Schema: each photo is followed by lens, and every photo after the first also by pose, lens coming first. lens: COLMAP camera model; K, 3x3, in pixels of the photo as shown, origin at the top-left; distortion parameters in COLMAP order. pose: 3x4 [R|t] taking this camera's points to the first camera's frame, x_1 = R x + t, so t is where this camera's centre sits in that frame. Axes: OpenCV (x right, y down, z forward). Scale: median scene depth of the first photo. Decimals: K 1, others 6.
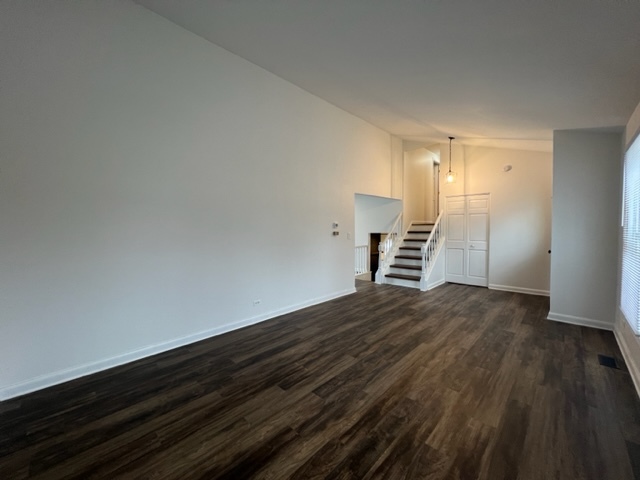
lens RADIAL K [[256.4, 0, 318.1], [0, 256.4, 237.5], [0, 0, 1]] dist [0.001008, 0.000204]
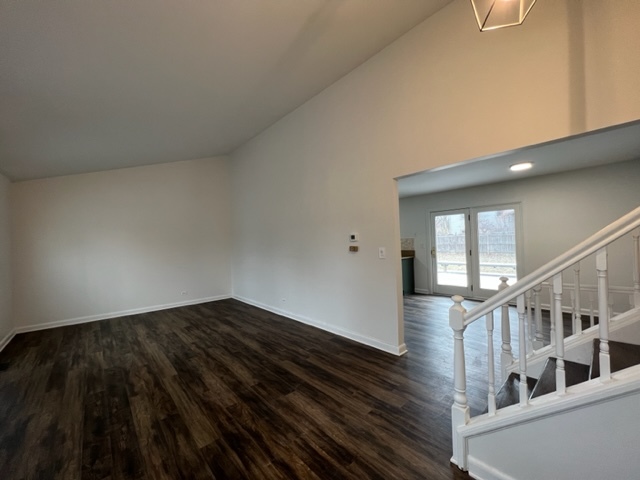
lens RADIAL K [[256.4, 0, 318.1], [0, 256.4, 237.5], [0, 0, 1]] dist [0.001008, 0.000204]
pose [[-0.073102, -0.005400, -0.997310, 1.125448], [-0.000500, 0.999985, -0.005377, -0.062146], [0.997324, 0.000106, -0.073103, 1.370880]]
